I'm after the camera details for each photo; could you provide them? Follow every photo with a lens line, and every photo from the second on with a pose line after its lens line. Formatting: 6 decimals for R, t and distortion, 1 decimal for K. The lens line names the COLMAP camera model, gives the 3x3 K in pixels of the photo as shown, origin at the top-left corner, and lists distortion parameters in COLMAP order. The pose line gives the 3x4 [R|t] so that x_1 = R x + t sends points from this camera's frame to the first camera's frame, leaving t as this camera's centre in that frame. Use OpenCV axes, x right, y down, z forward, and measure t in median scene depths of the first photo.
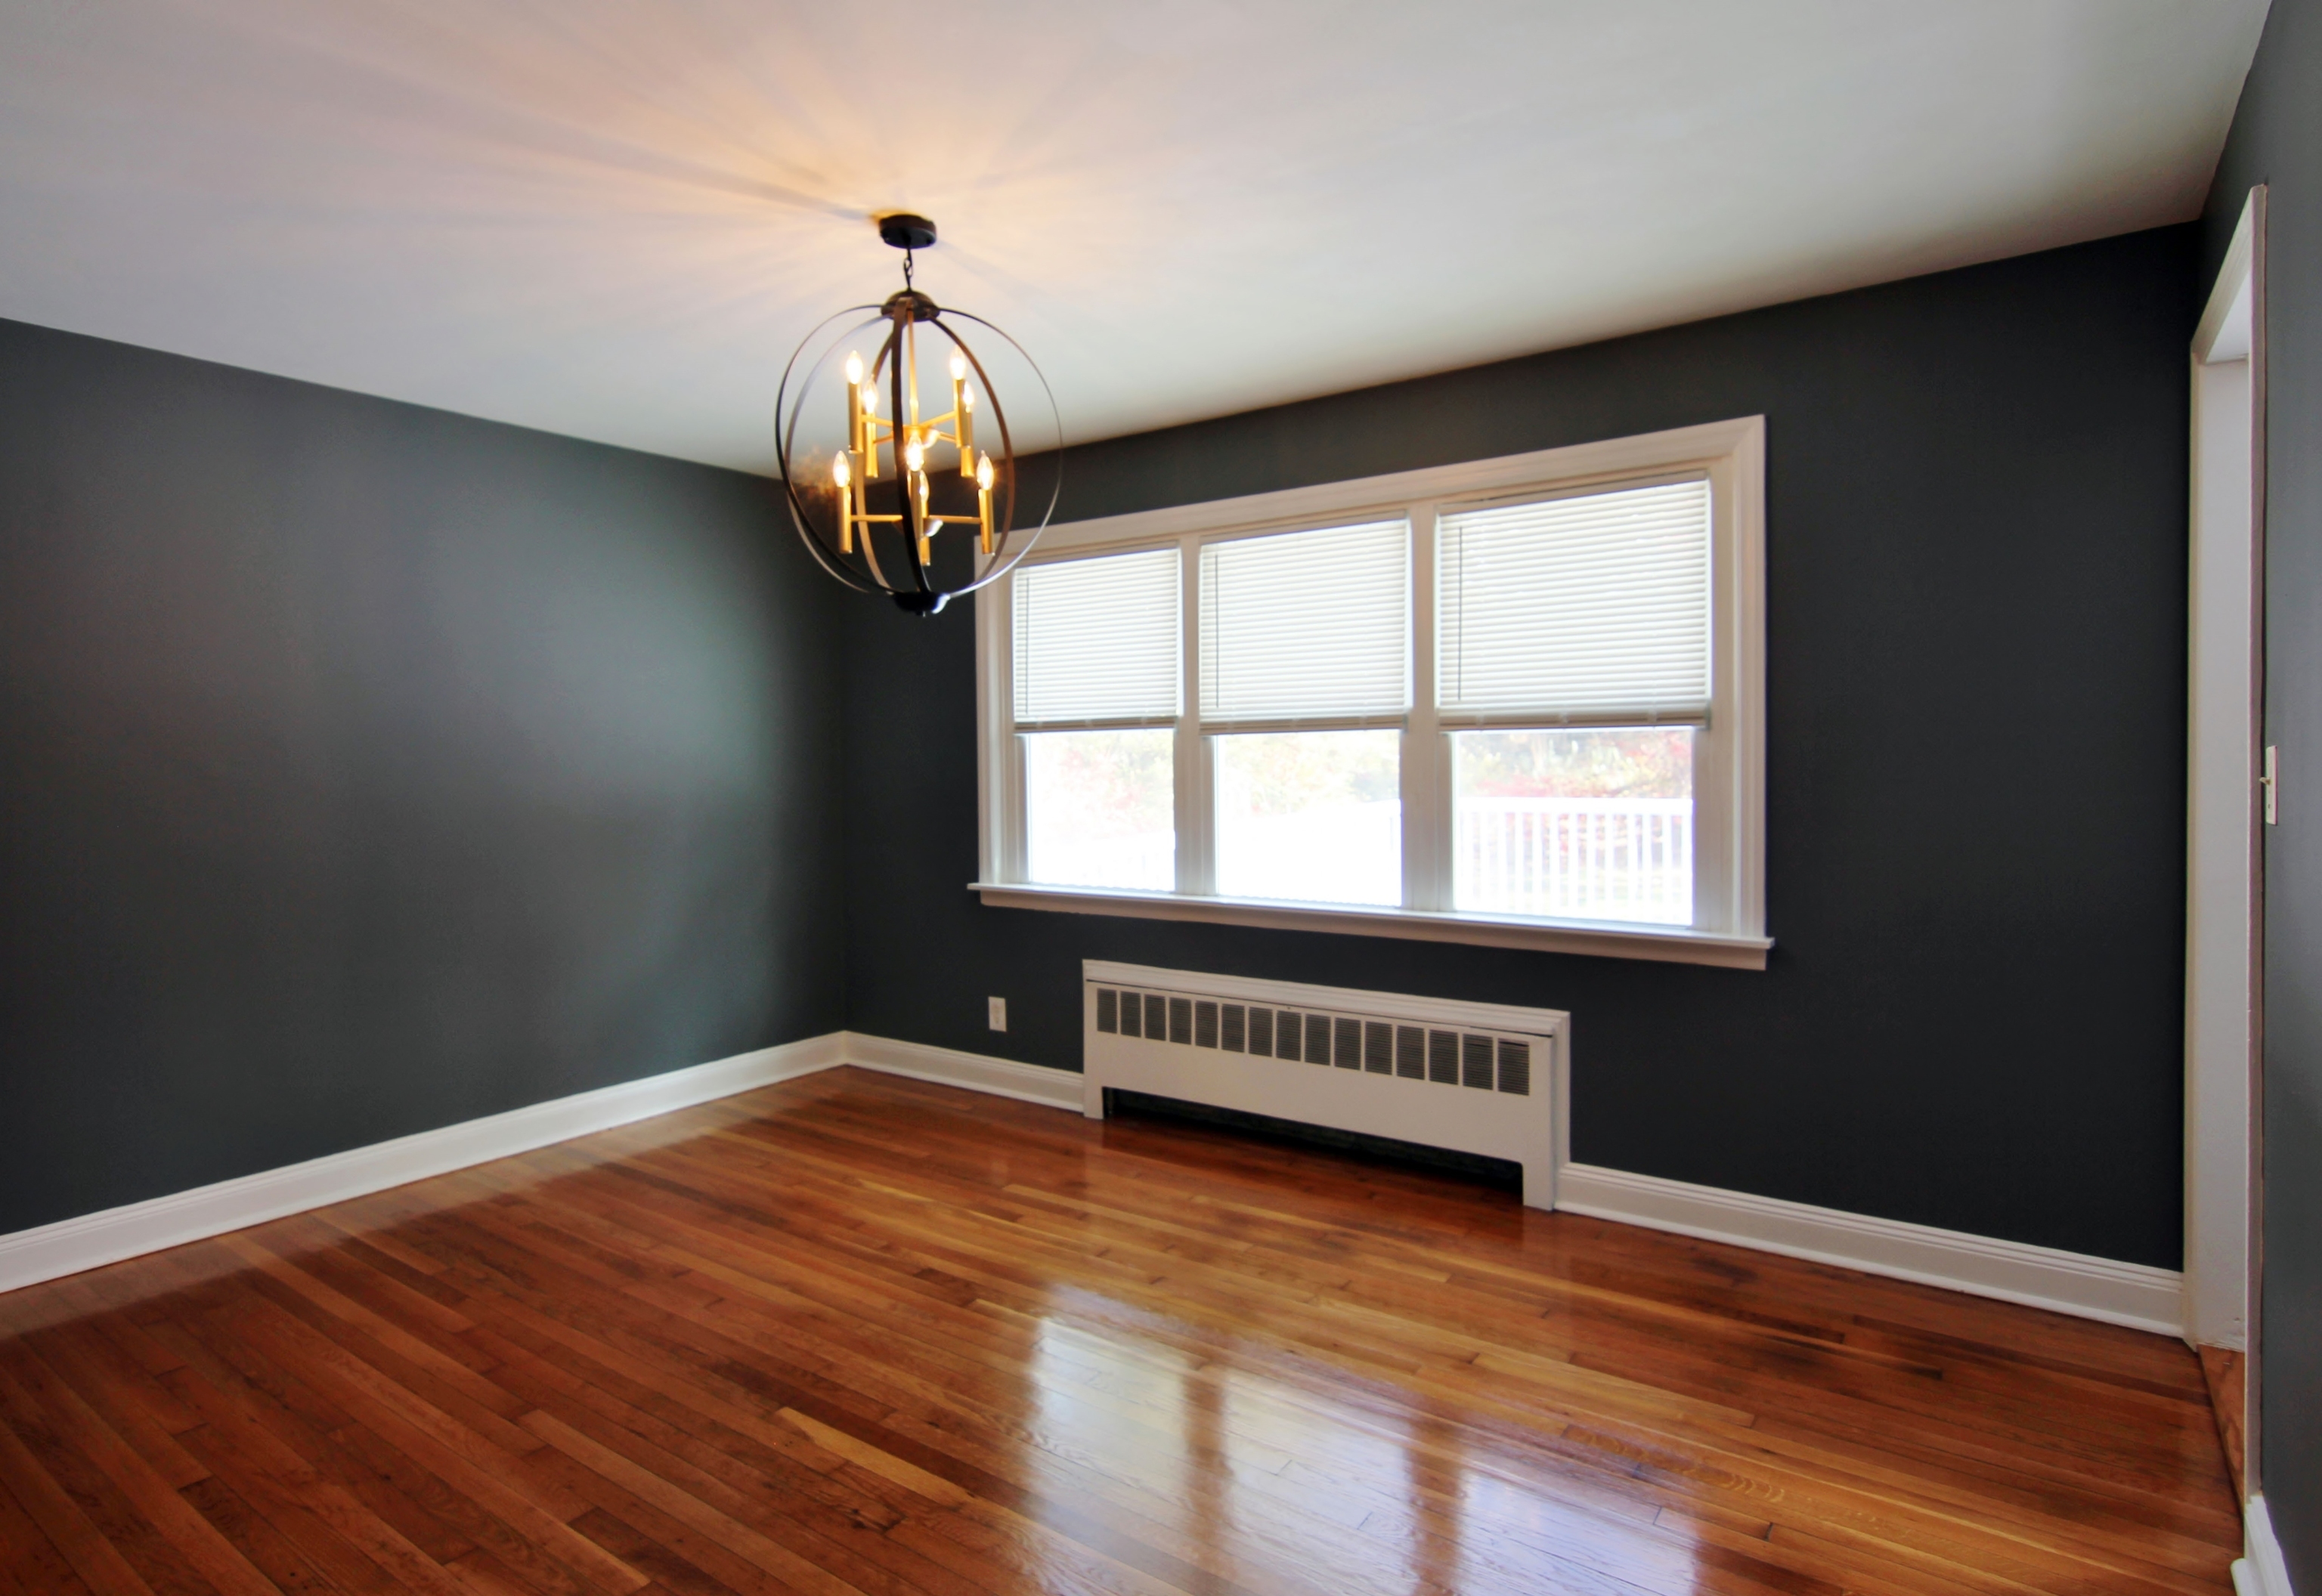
lens RADIAL K [[1257.1, 0, 1099.7], [0, 1257.1, 791.9], [0, 0, 1]] dist [0.004723, 0.003315]
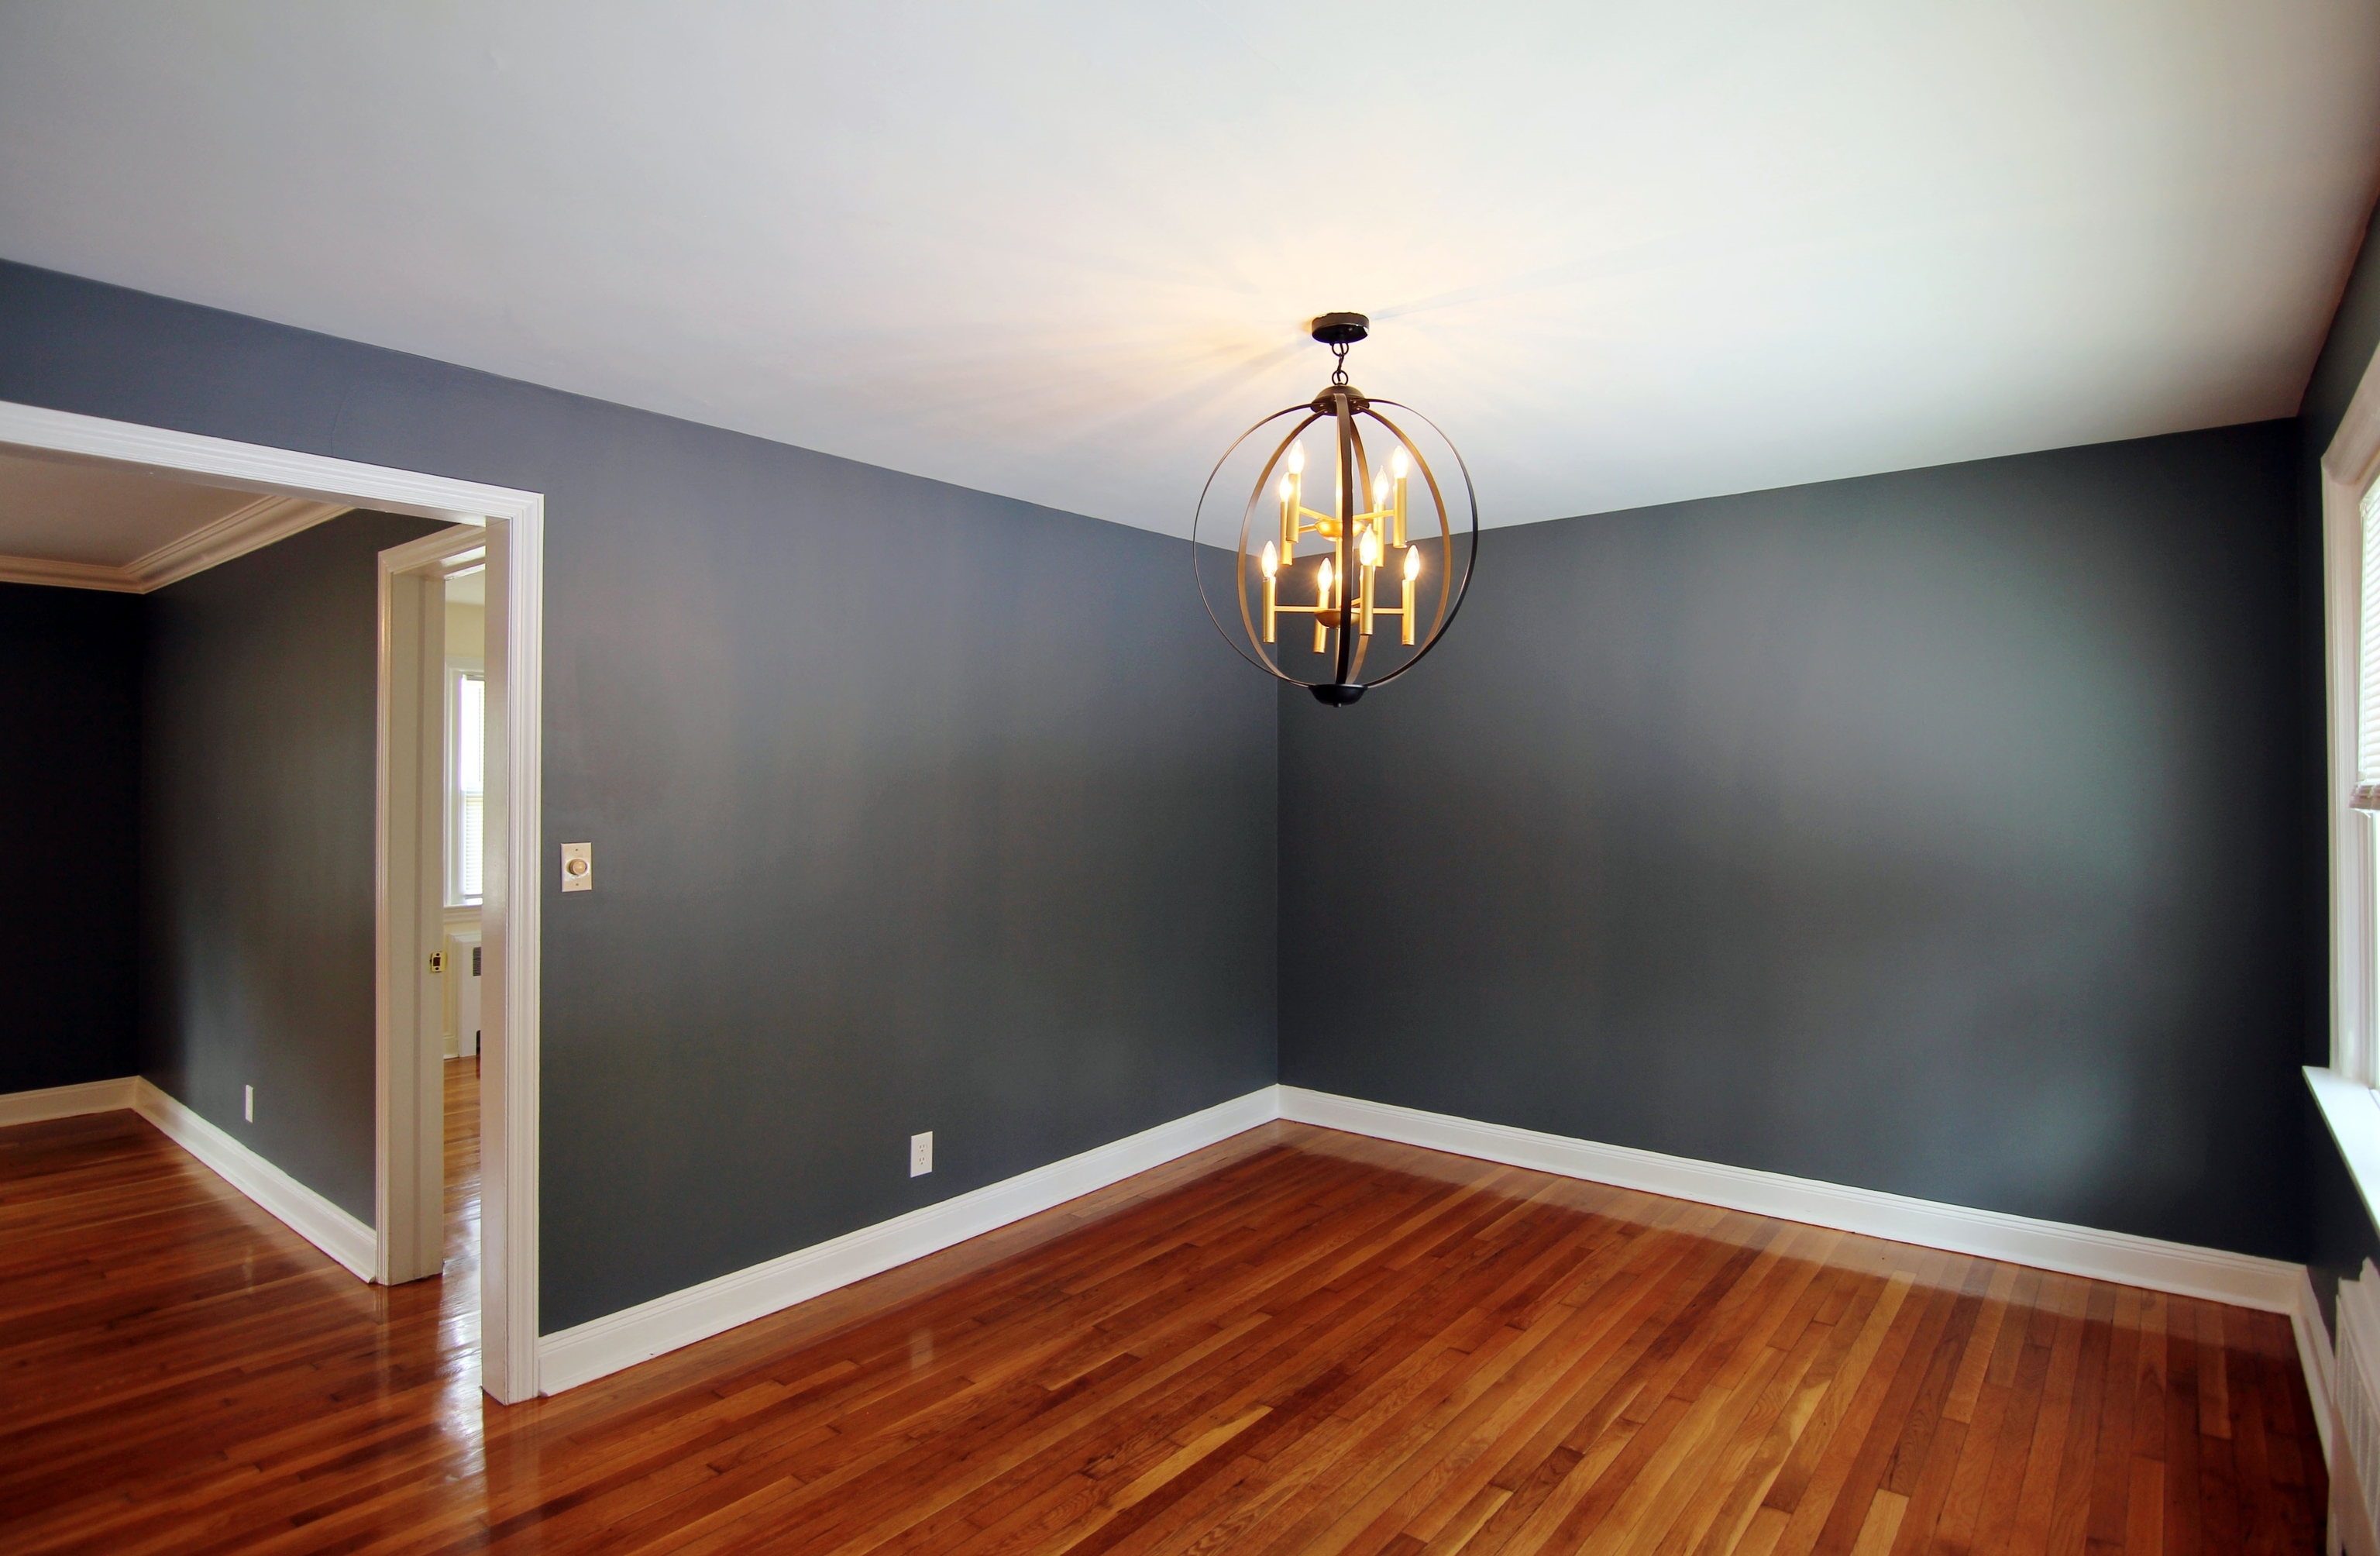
lens RADIAL K [[1236.1, 0, 1206.6], [0, 1236.1, 770.2], [0, 0, 1]] dist [-0.002773, -0.002353]
pose [[-0.021540, 0.002835, -0.999764, 0.664441], [-0.026003, 0.999656, 0.003395, -0.071111], [0.999430, 0.026070, -0.021458, 0.724206]]
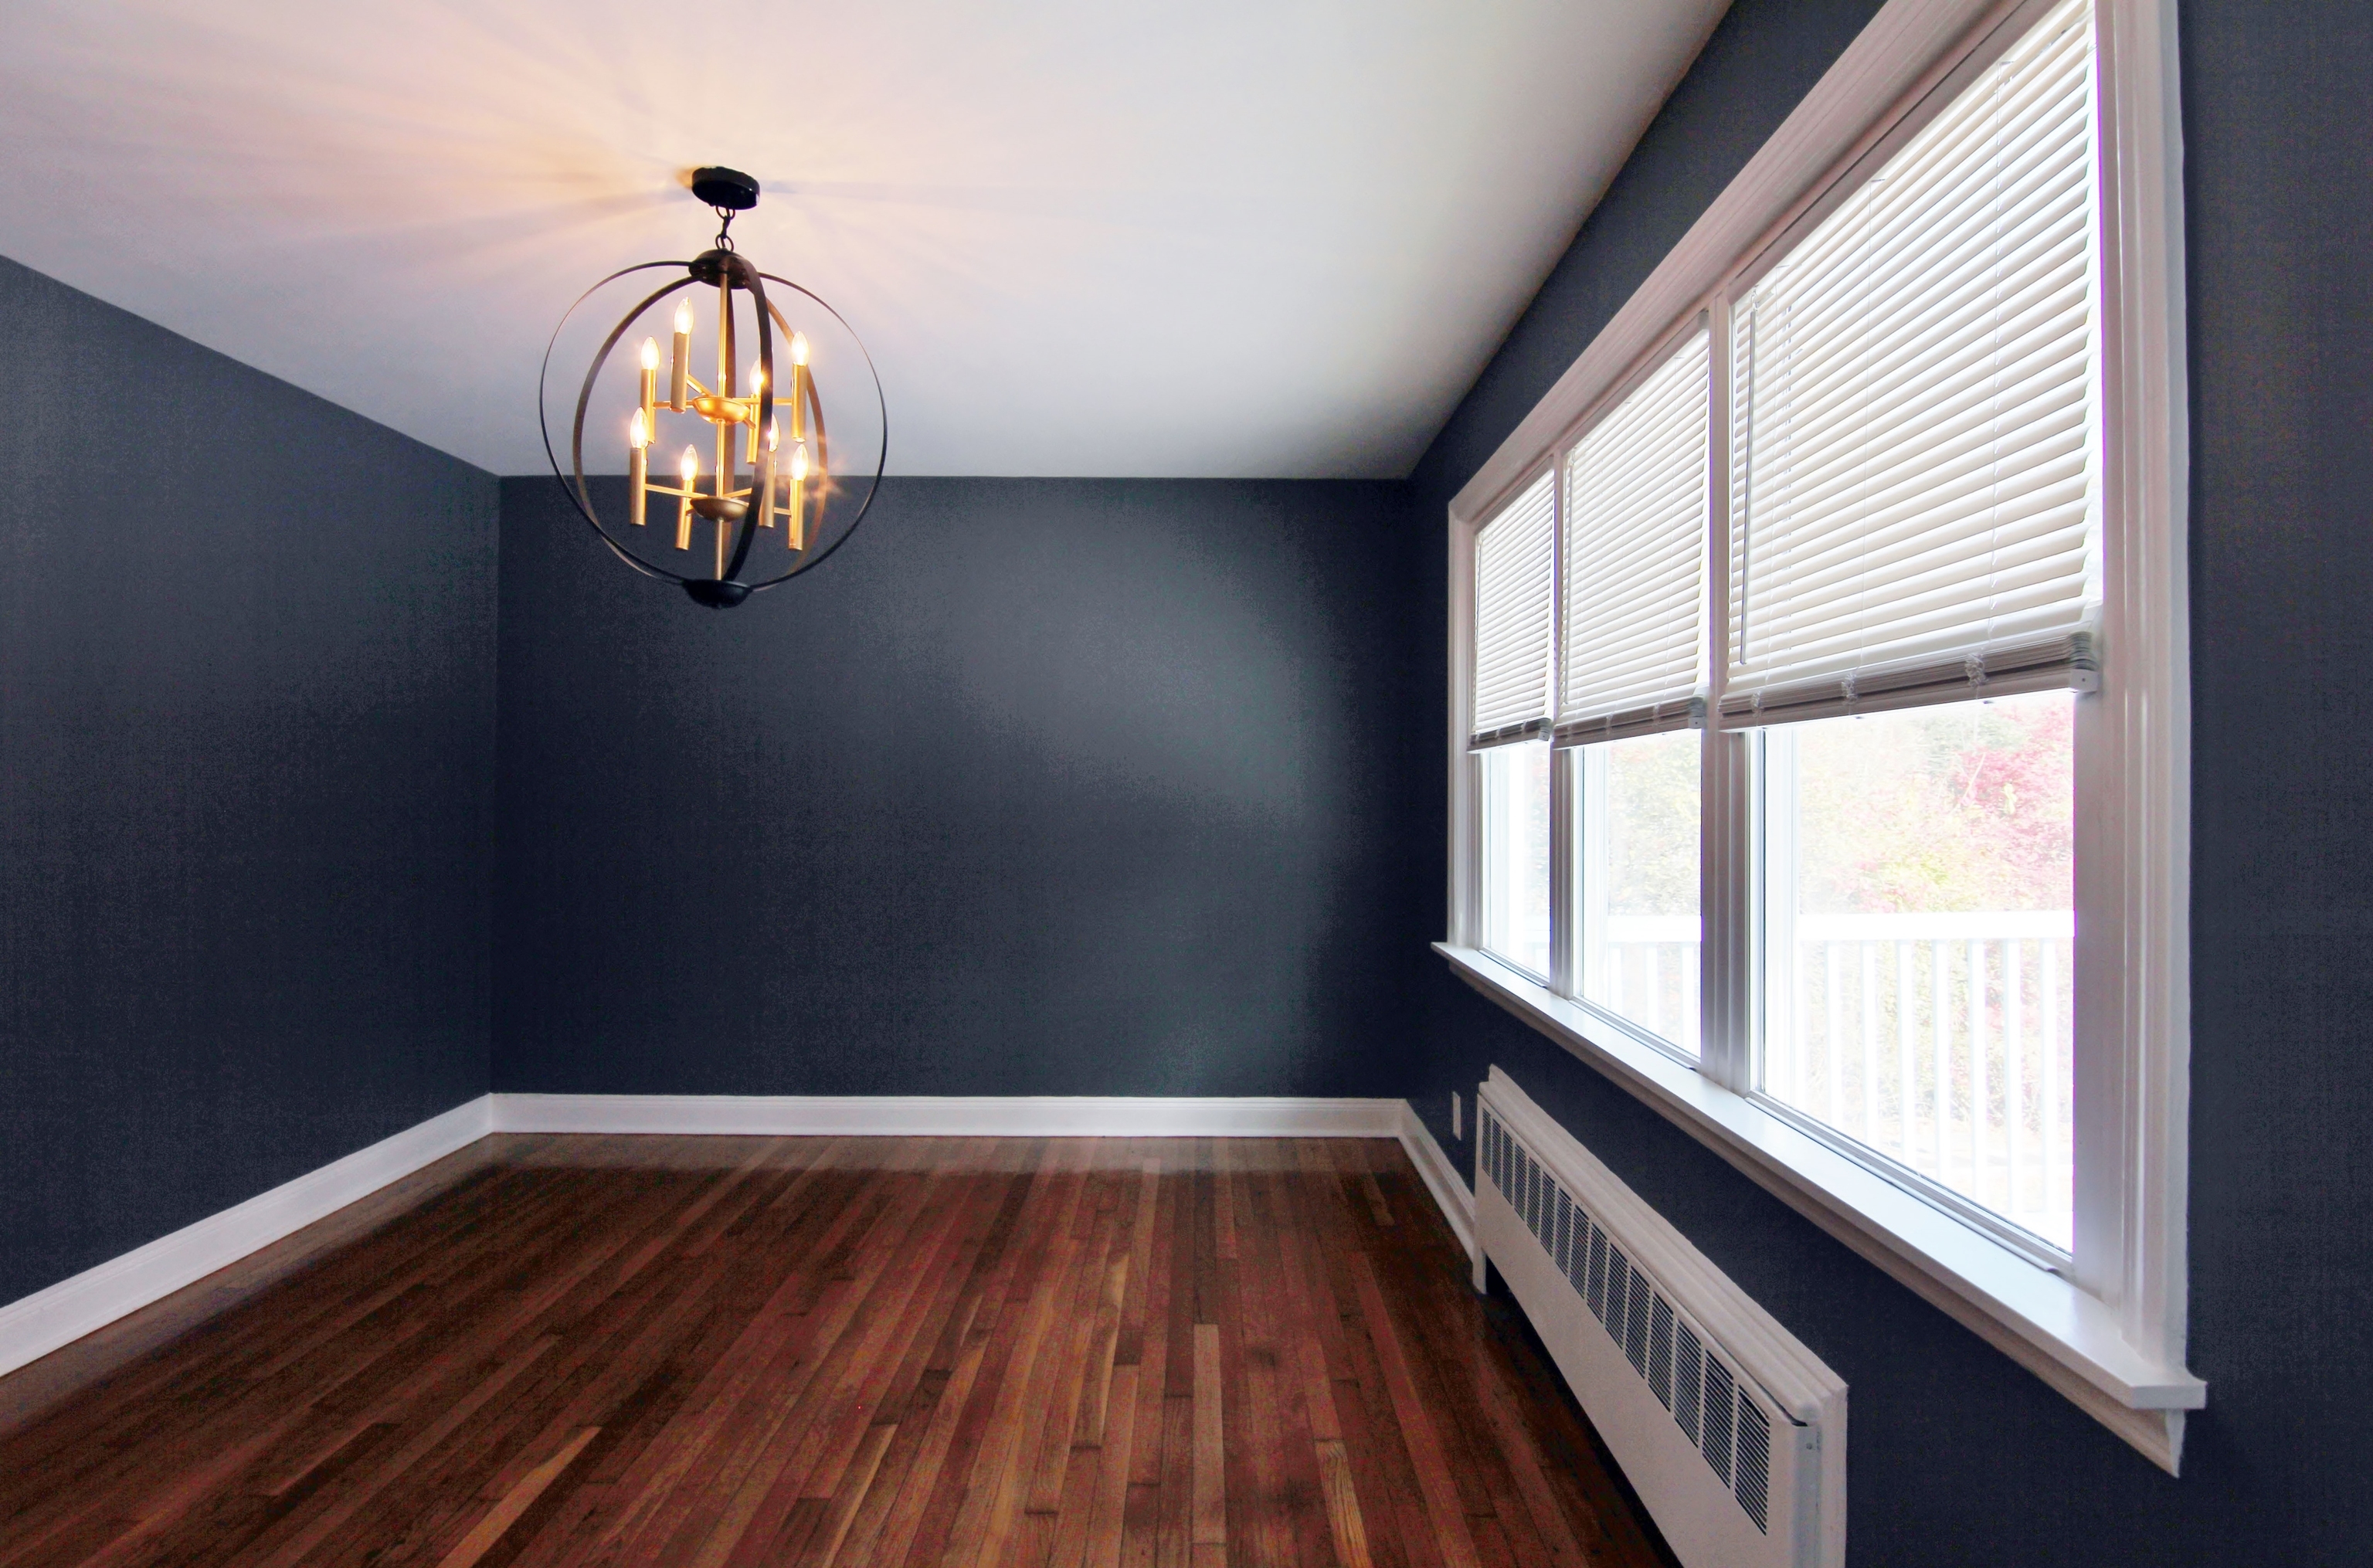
lens RADIAL K [[1219.7, 0, 1183.8], [0, 1219.7, 779.9], [0, 0, 1]] dist [0.002710, -0.005425]
pose [[0.591336, 0.007561, -0.806390, 0.595403], [-0.037703, 0.999122, -0.018280, -0.011079], [0.805543, 0.041213, 0.591102, 0.597666]]
